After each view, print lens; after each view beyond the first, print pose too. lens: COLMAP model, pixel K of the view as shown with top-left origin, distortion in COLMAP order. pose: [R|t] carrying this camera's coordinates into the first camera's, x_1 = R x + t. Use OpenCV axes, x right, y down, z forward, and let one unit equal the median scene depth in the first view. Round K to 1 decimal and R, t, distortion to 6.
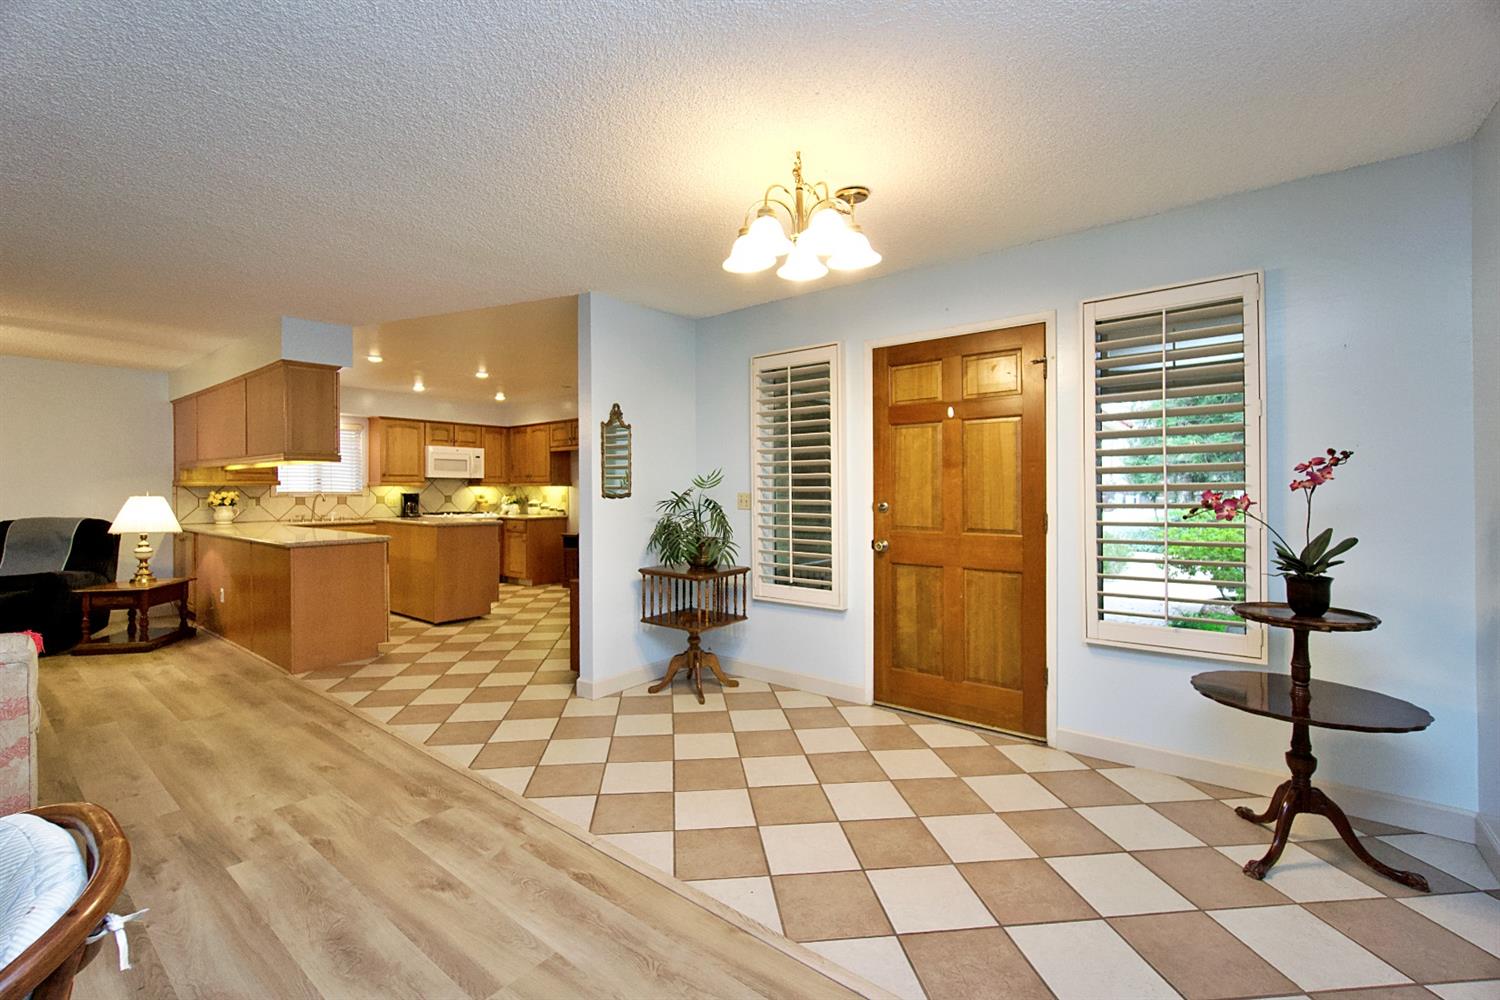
lens RADIAL K [[644.7, 0, 744.2], [0, 644.7, 495.8], [0, 0, 1]] dist [-0.000910, 0.000114]
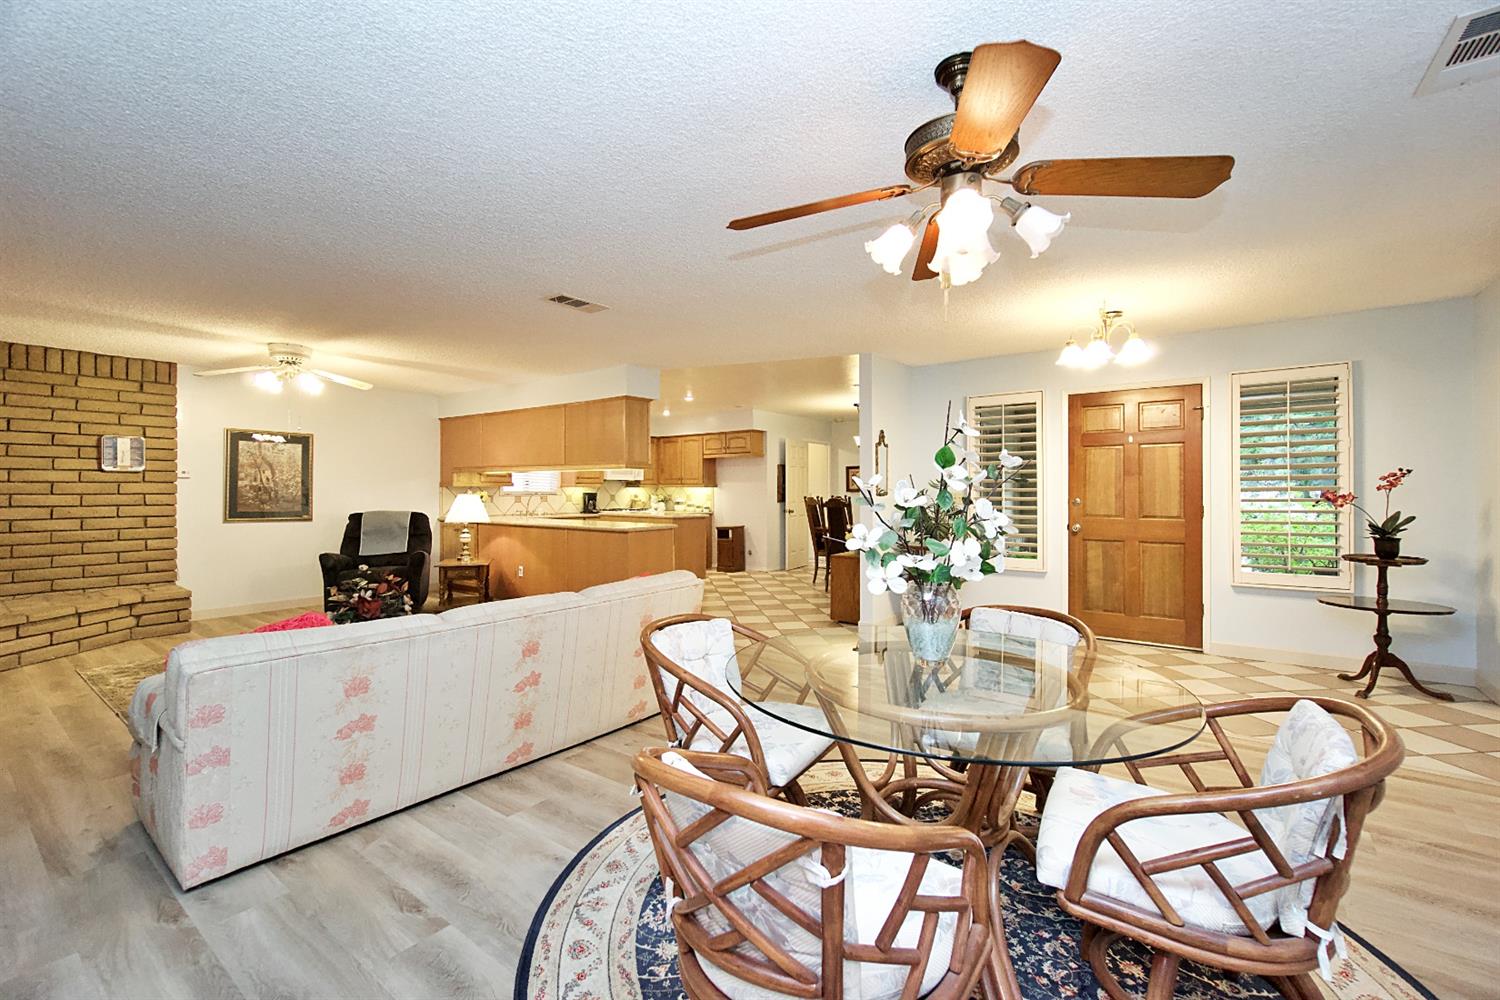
lens RADIAL K [[644.7, 0, 741.5], [0, 644.7, 500.0], [0, 0, 1]] dist [-0.000910, 0.000114]
pose [[0.999193, 0.001745, 0.040125, -0.582708], [-0.001884, 0.999992, 0.003431, 0.008847], [-0.040119, -0.003504, 0.999189, -0.425298]]
